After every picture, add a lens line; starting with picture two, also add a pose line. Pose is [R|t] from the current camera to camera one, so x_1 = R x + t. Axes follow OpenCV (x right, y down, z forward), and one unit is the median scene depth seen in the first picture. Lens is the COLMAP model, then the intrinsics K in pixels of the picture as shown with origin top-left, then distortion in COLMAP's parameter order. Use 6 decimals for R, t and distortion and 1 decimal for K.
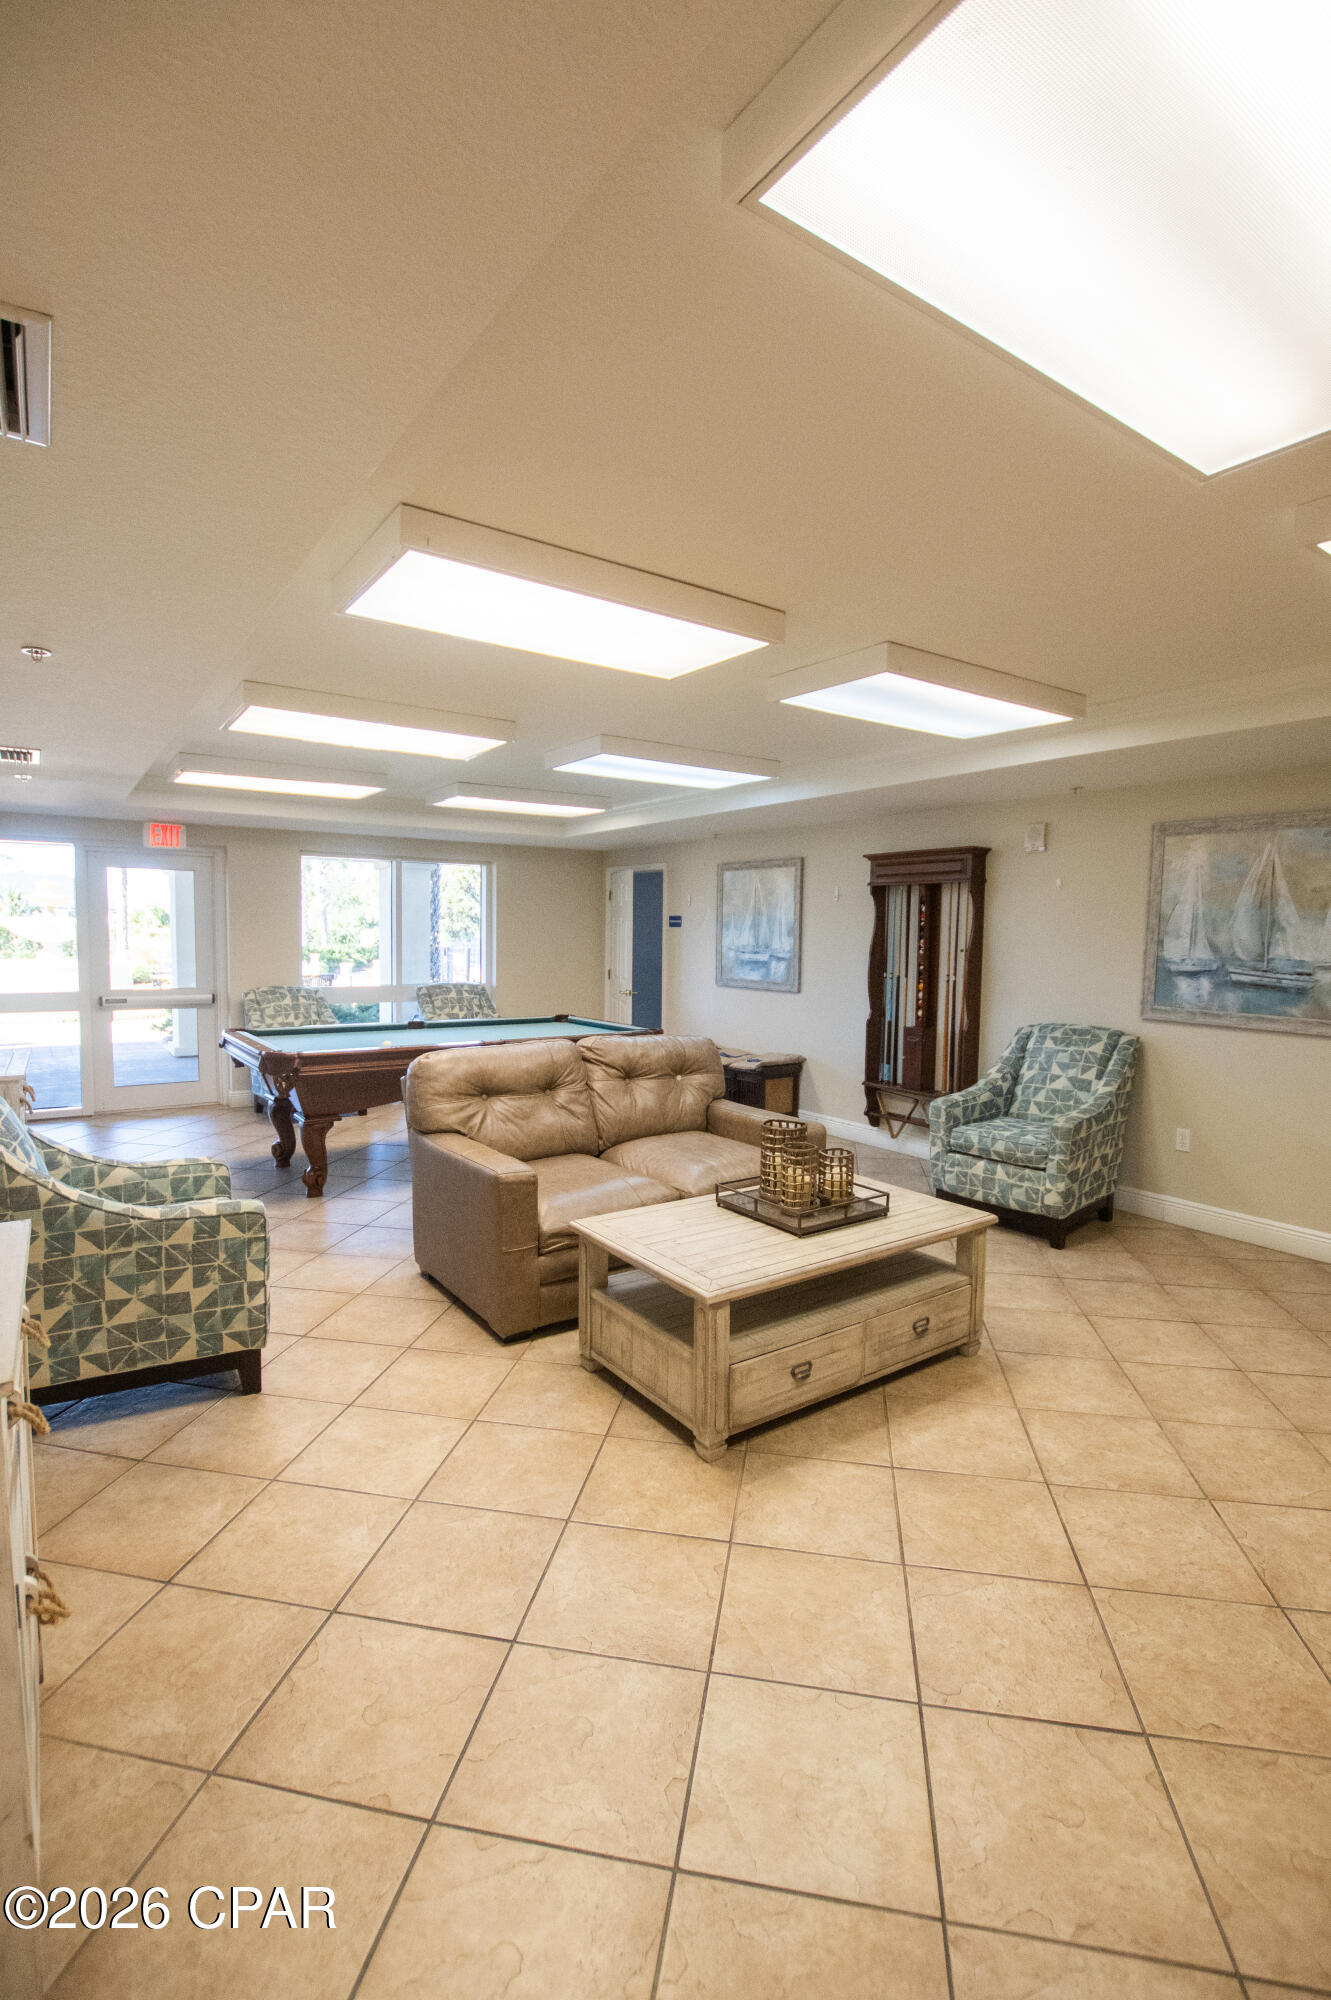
lens RADIAL K [[887.7, 0, 655.9], [0, 887.7, 1000.3], [0, 0, 1]] dist [-0.026376, 0.000661]
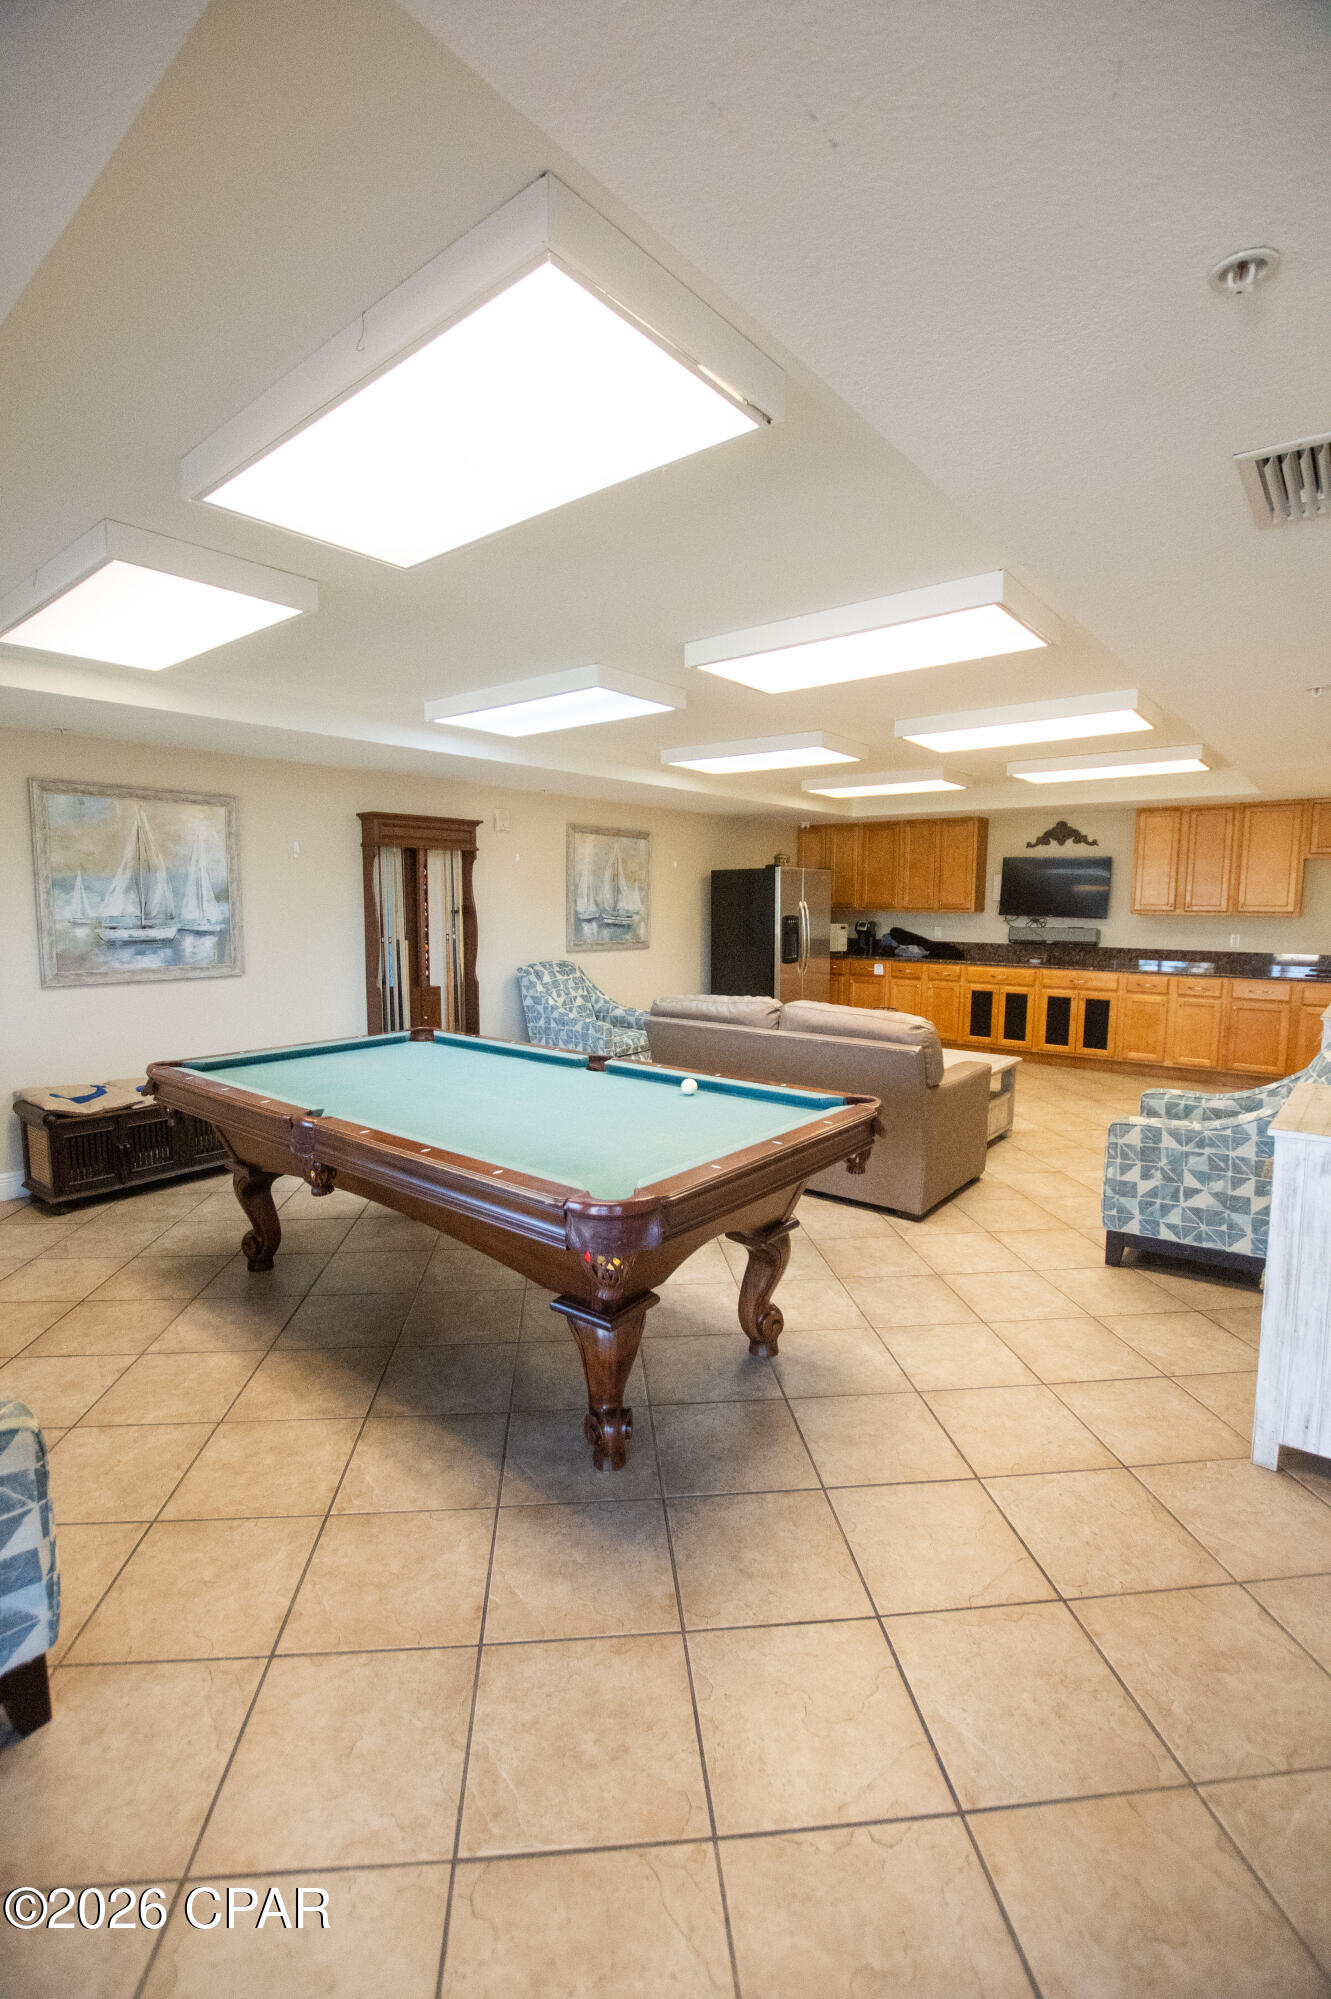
lens RADIAL K [[887.3, 0, 655.9], [0, 887.3, 999.8], [0, 0, 1]] dist [-0.026376, 0.000661]
pose [[-0.263920, -0.129866, 0.955762, -0.786875], [0.059056, 0.986860, 0.150399, -0.096607], [-0.962735, 0.096136, -0.252783, 1.017934]]
